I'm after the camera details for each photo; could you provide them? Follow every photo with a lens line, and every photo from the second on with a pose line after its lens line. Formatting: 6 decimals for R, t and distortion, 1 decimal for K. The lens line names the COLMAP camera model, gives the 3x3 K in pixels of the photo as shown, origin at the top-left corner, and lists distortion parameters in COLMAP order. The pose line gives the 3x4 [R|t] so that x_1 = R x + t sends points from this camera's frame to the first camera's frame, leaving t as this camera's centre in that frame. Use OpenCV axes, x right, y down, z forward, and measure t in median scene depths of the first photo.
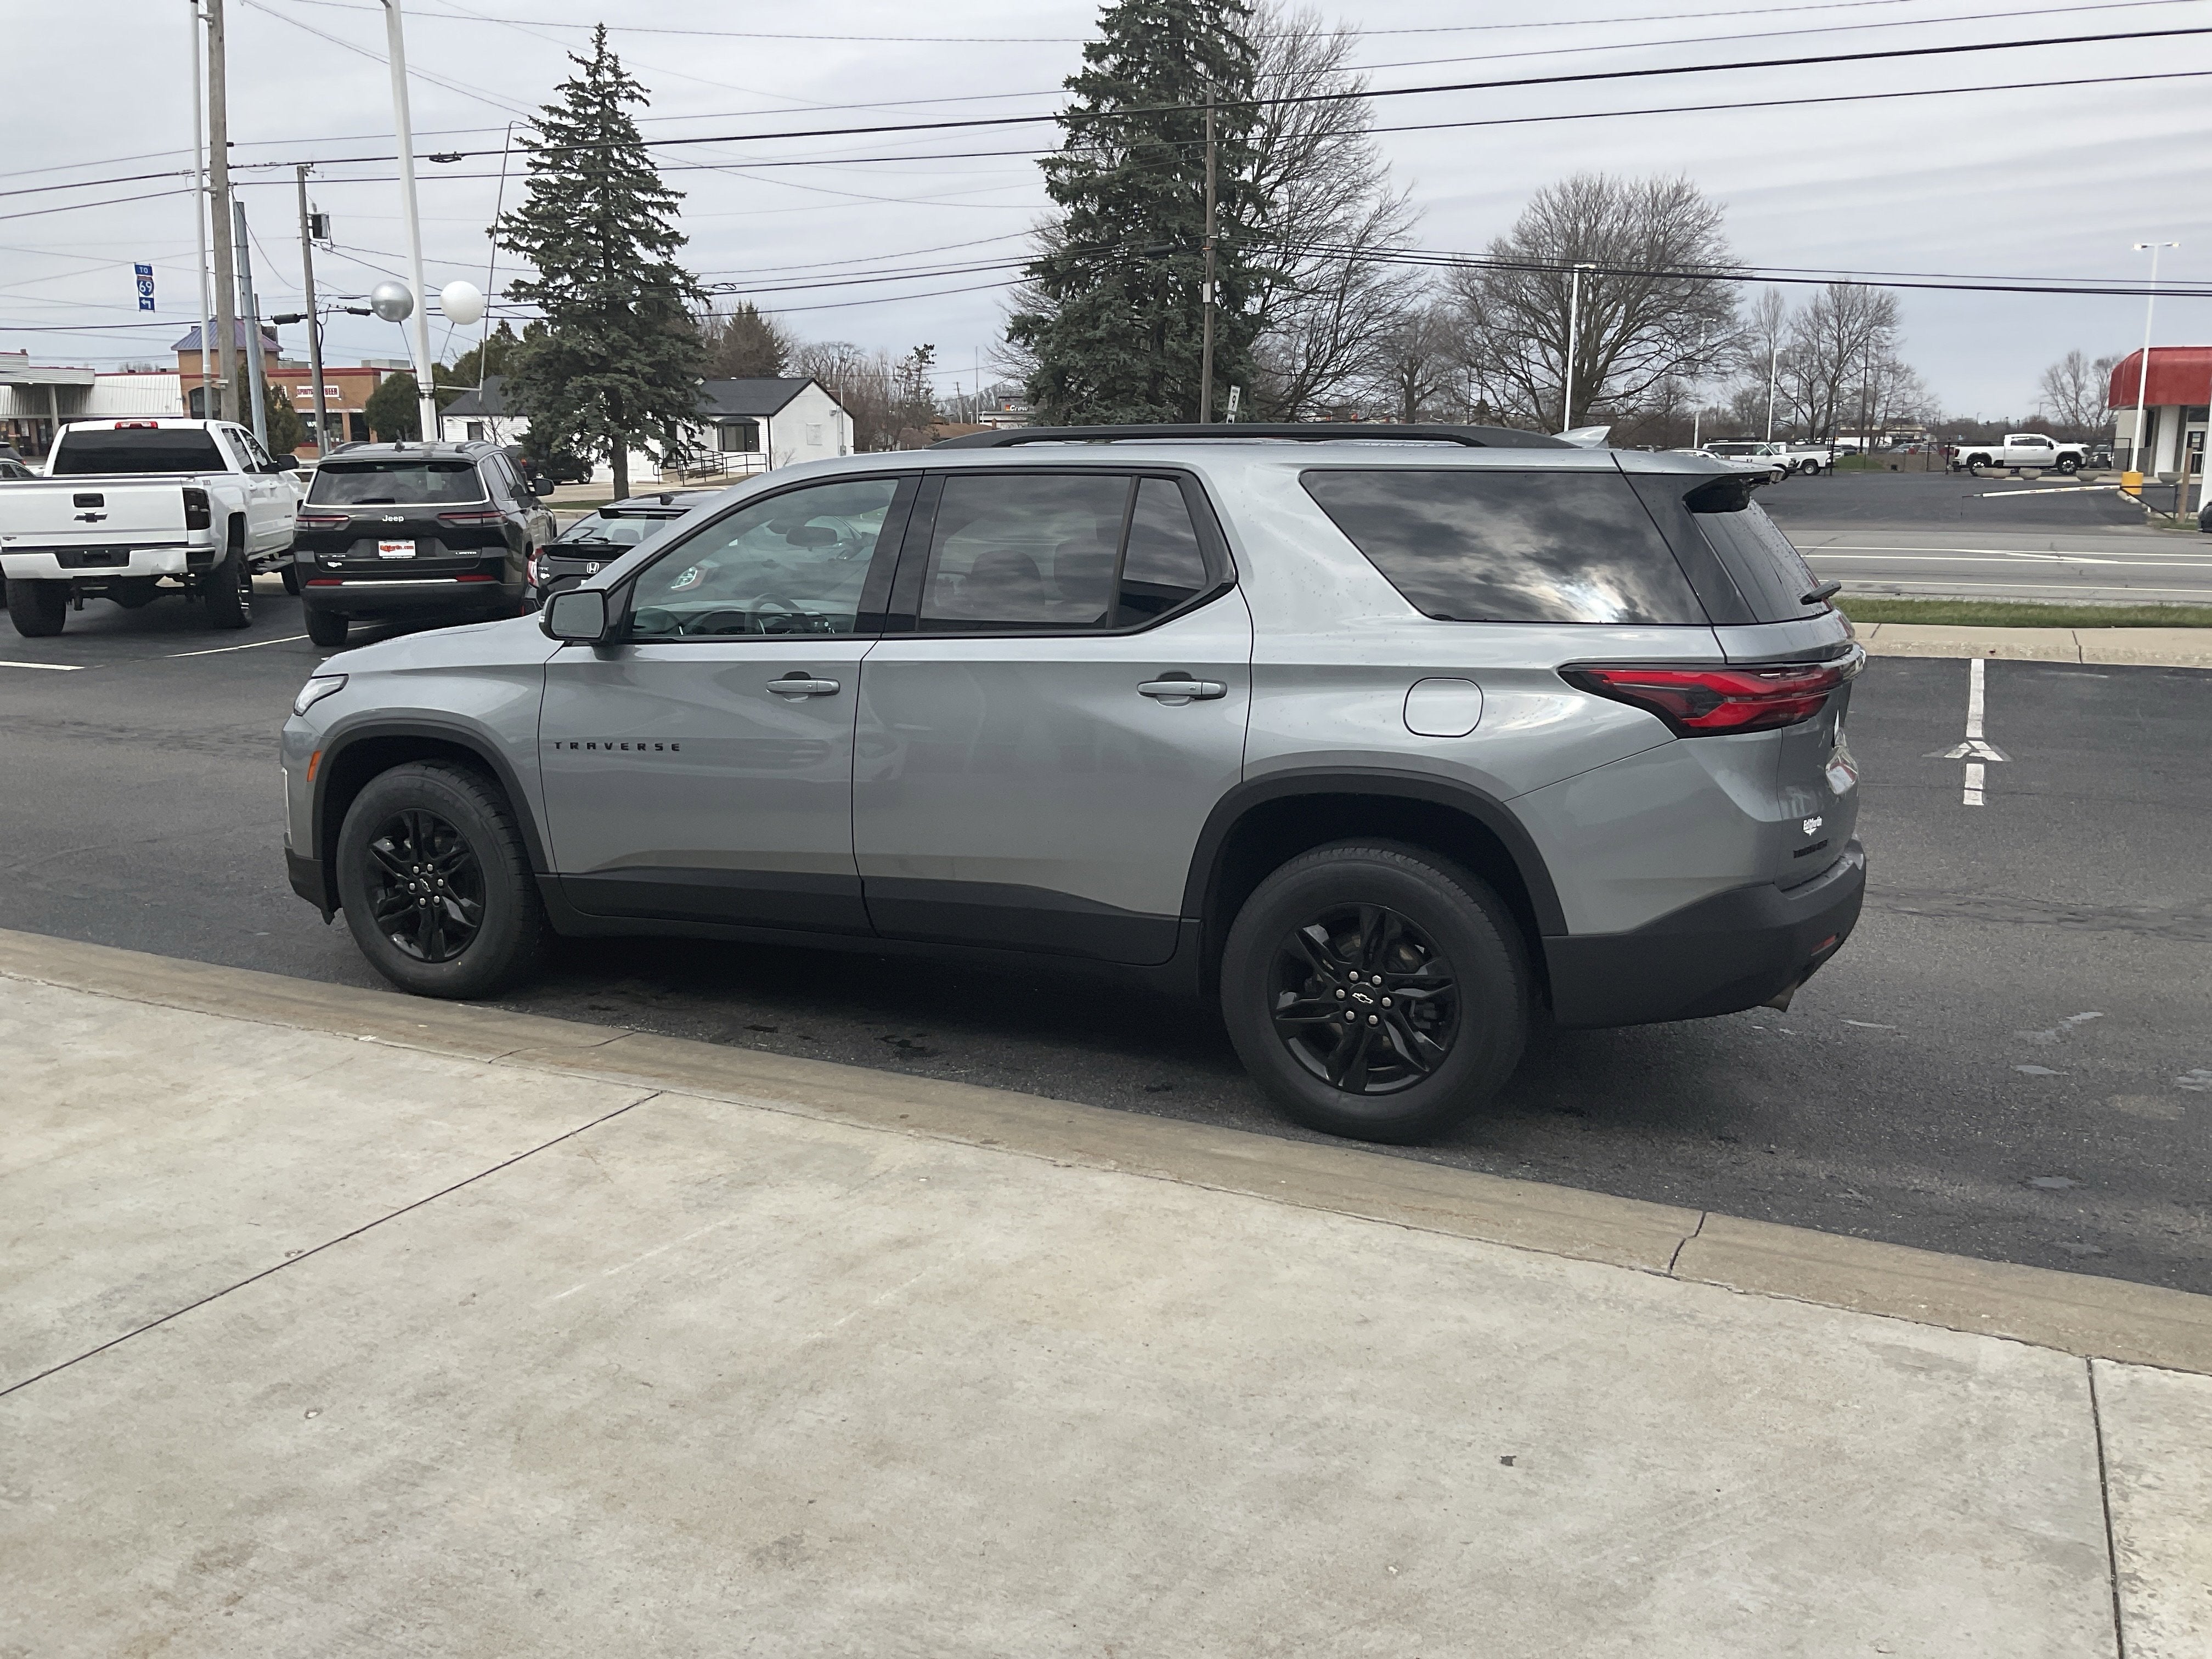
lens RADIAL K [[1812.3, 0, 1096.9], [0, 1812.3, 826.9], [0, 0, 1]] dist [0.069373, -0.137789]
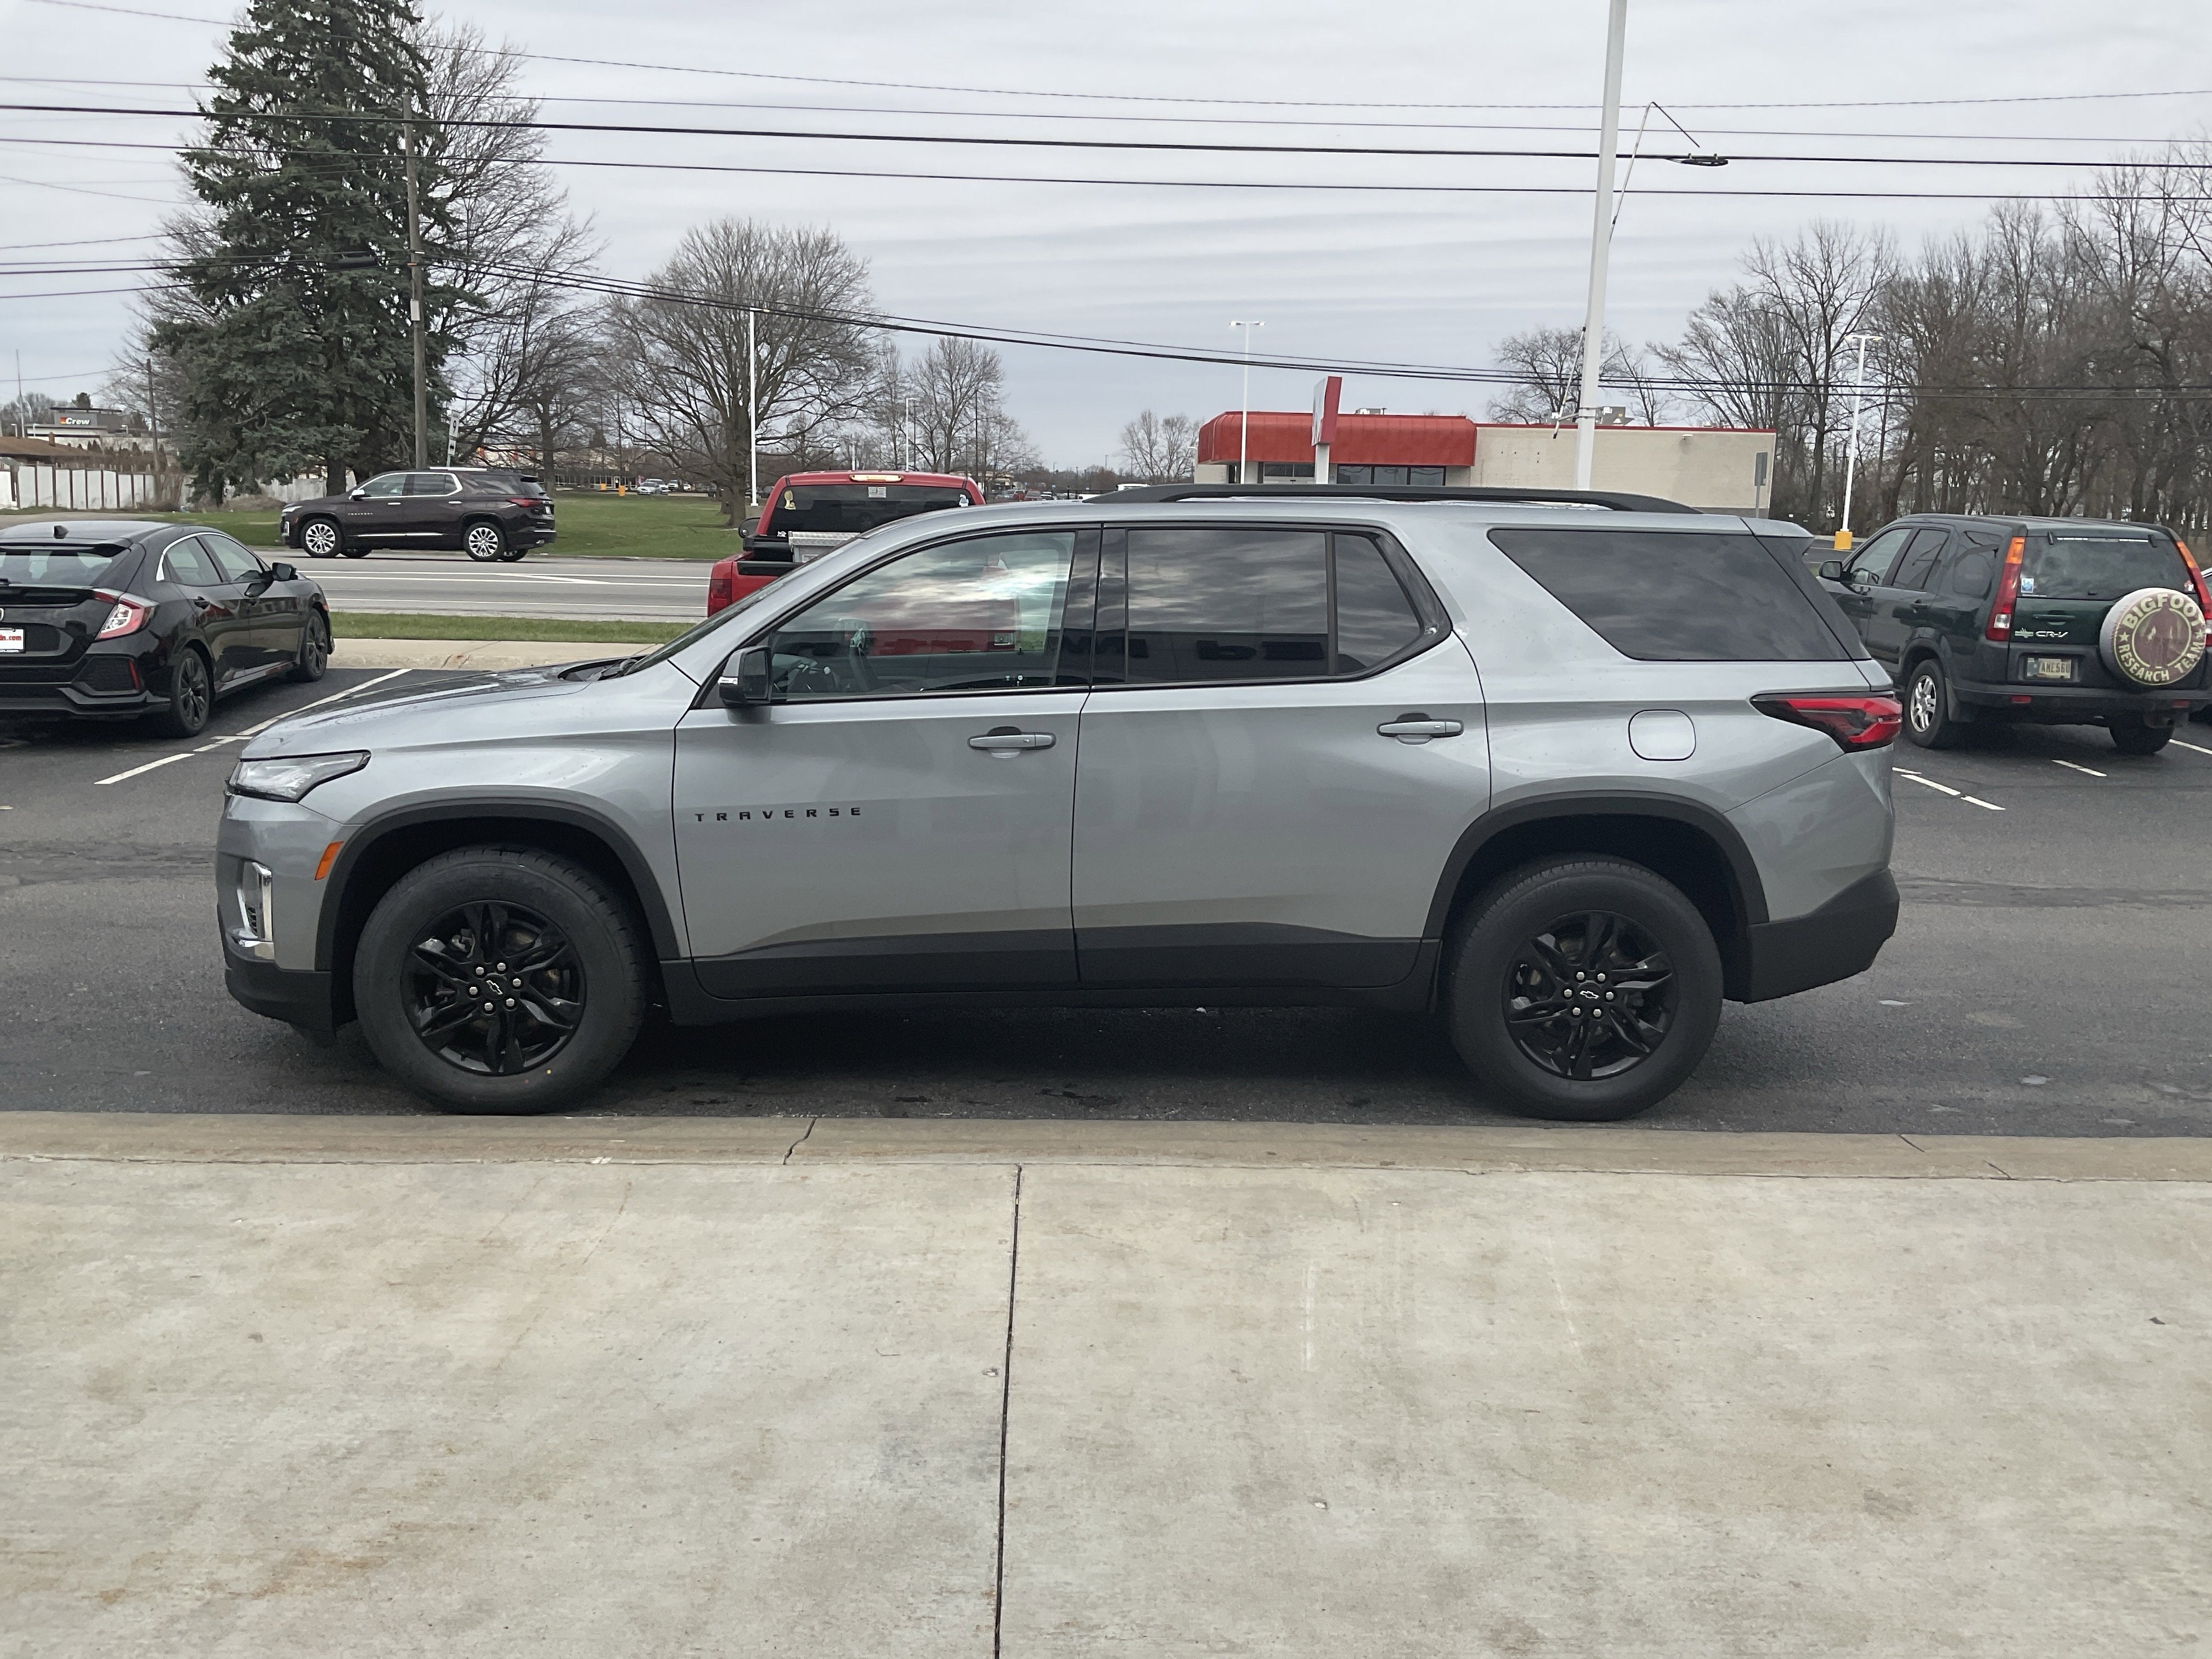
lens RADIAL K [[1812.3, 0, 1095.4], [0, 1812.3, 827.5], [0, 0, 1]] dist [0.069373, -0.137789]
pose [[0.893849, -0.061227, 0.444167, -0.598320], [0.069126, 0.997607, -0.001594, -0.027896], [-0.443007, 0.032129, 0.895942, 0.109134]]
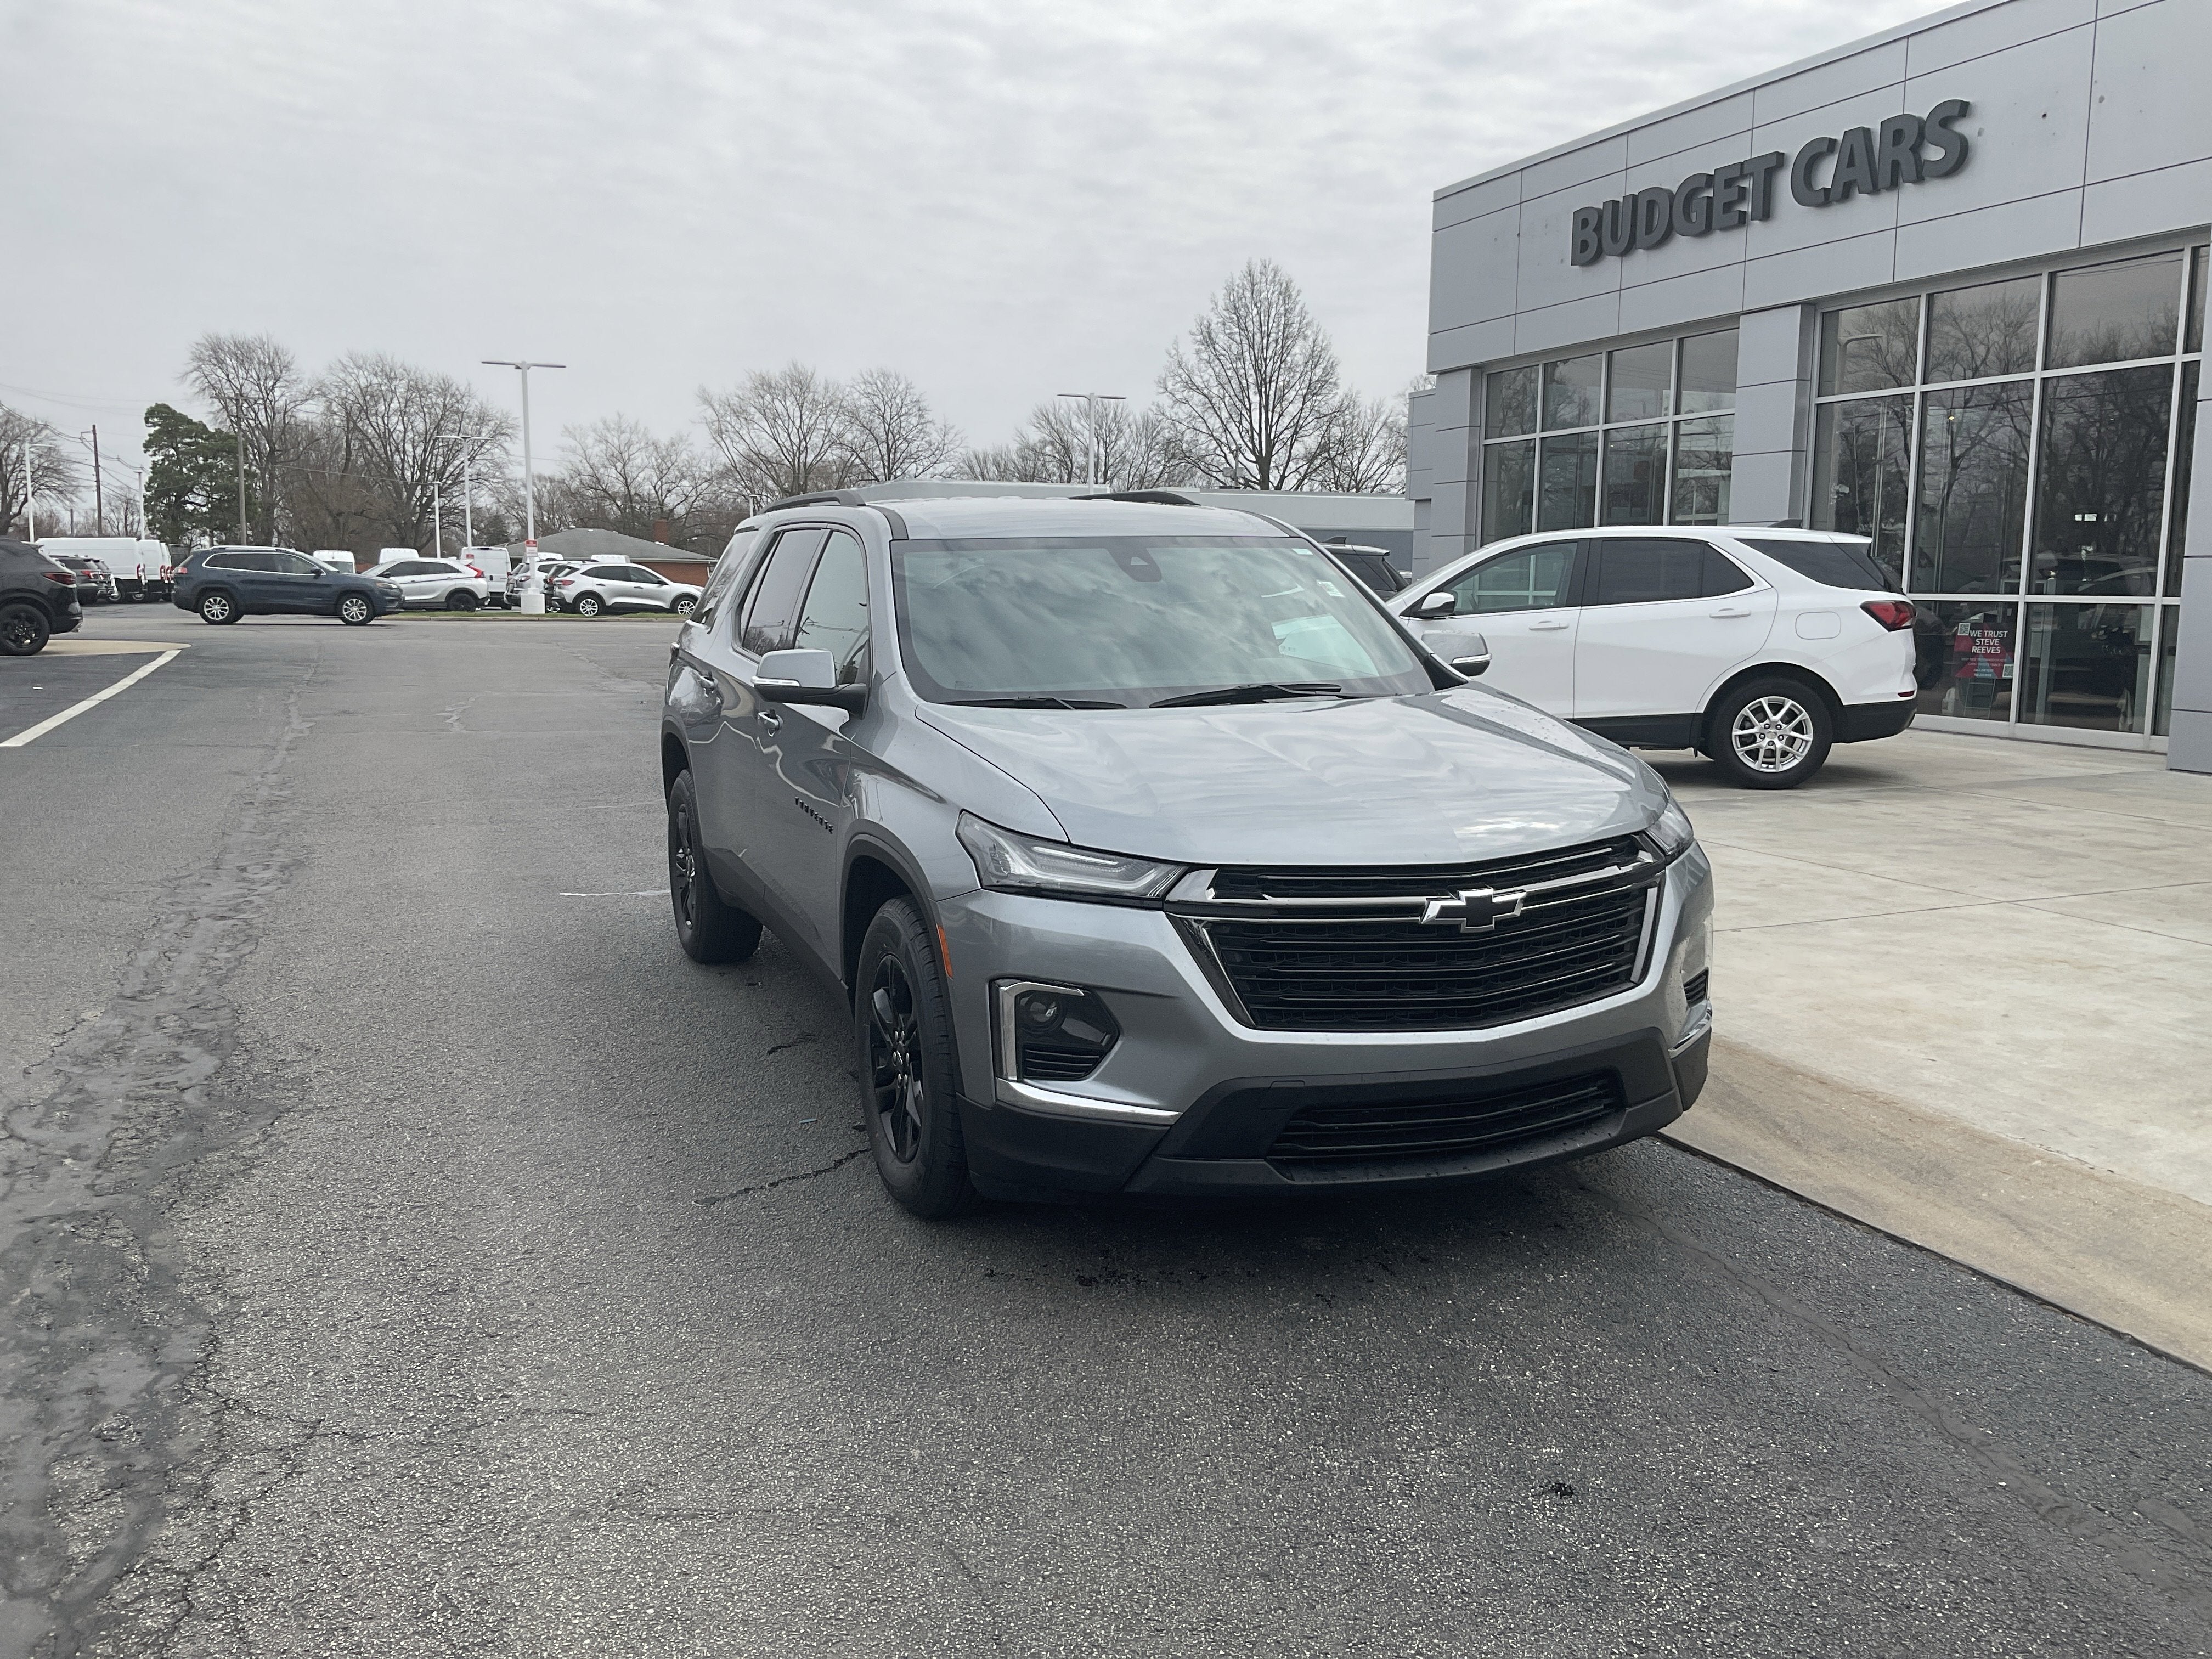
lens RADIAL K [[1812.3, 0, 1095.9], [0, 1812.3, 831.2], [0, 0, 1]] dist [0.069373, -0.137789]
pose [[-0.729391, -0.101456, 0.676532, -0.954180], [0.126921, 0.951702, 0.279560, -0.378777], [-0.672220, 0.289775, -0.681286, 2.100875]]
